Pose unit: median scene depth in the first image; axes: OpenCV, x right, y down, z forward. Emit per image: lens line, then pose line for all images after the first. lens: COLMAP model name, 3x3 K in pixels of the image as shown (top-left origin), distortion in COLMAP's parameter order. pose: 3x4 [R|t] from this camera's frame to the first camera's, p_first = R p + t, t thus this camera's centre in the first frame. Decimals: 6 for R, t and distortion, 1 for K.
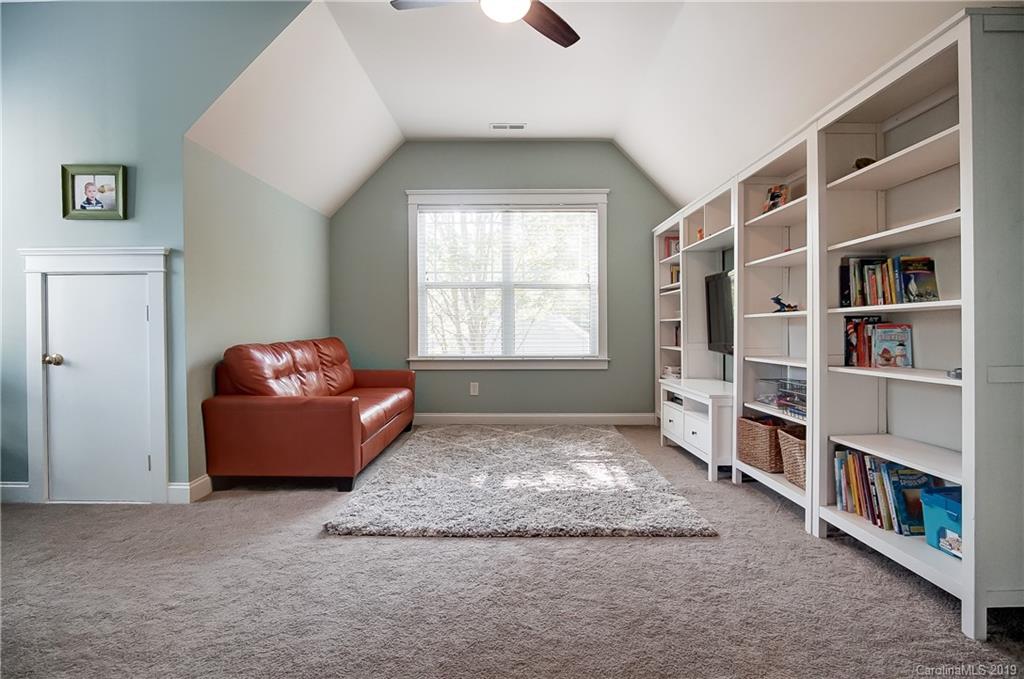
lens RADIAL K [[554.6, 0, 511.3], [0, 554.6, 331.8], [0, 0, 1]] dist [-0.012274, 0.000503]
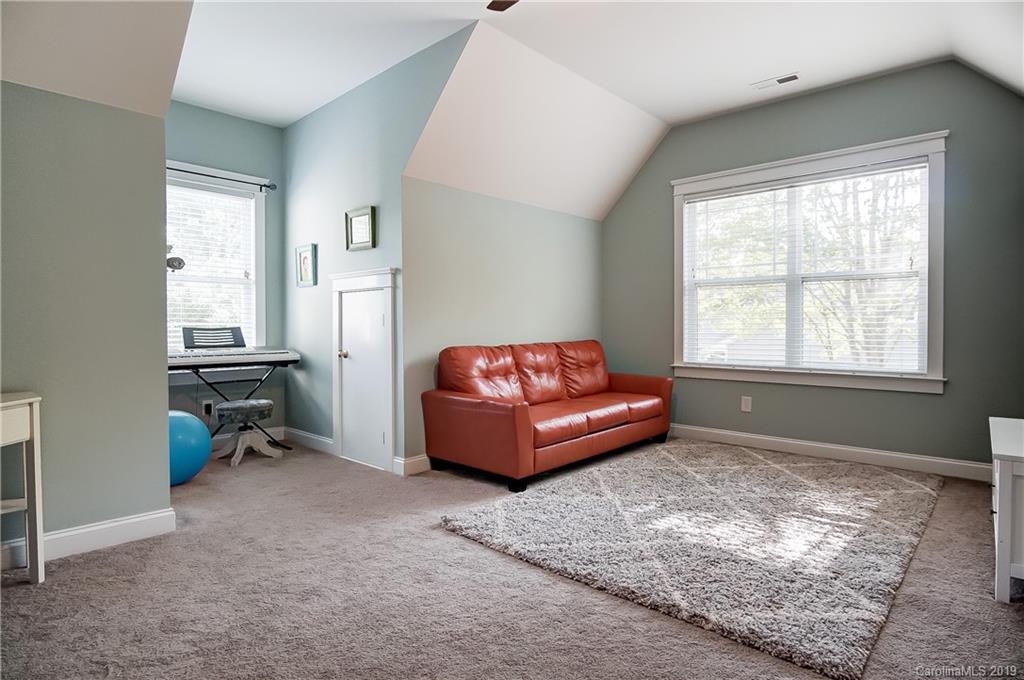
lens RADIAL K [[554.3, 0, 510.5], [0, 554.3, 335.0], [0, 0, 1]] dist [-0.017612, 0.001987]
pose [[0.742460, 0.014803, -0.669727, 0.386999], [-0.008064, 0.999881, 0.013160, -0.017412], [0.669842, -0.004370, 0.742491, 0.233927]]
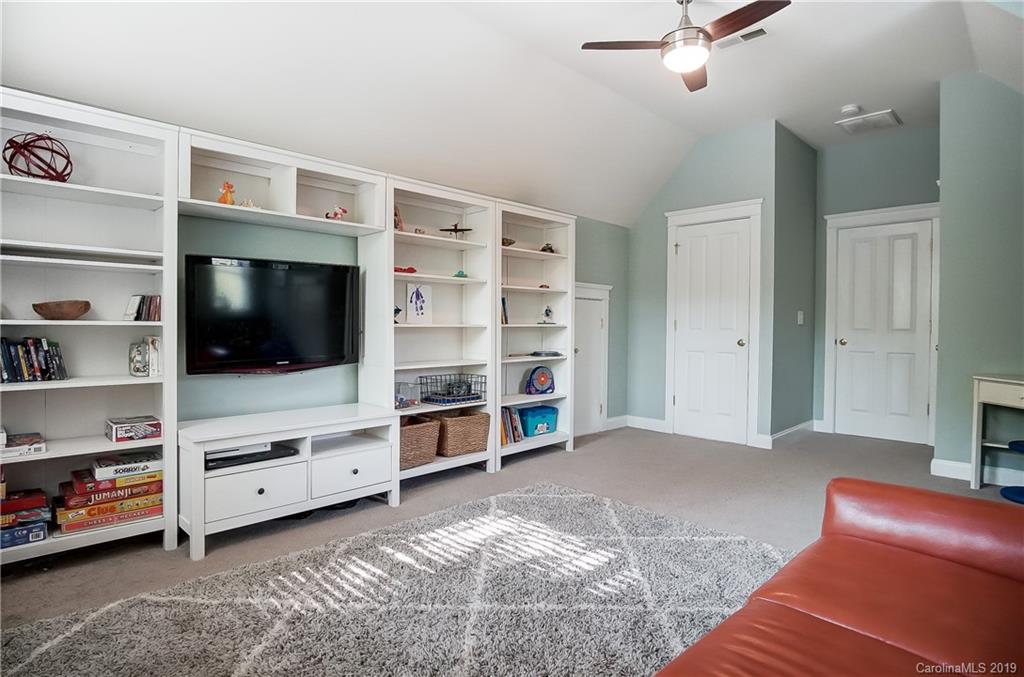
lens RADIAL K [[554.6, 0, 511.3], [0, 554.6, 330.8], [0, 0, 1]] dist [-0.012274, 0.000503]
pose [[-0.710541, -0.007806, 0.703612, -0.441323], [0.001378, 0.999921, 0.012485, -0.032621], [-0.703654, 0.009840, -0.710474, 1.621625]]
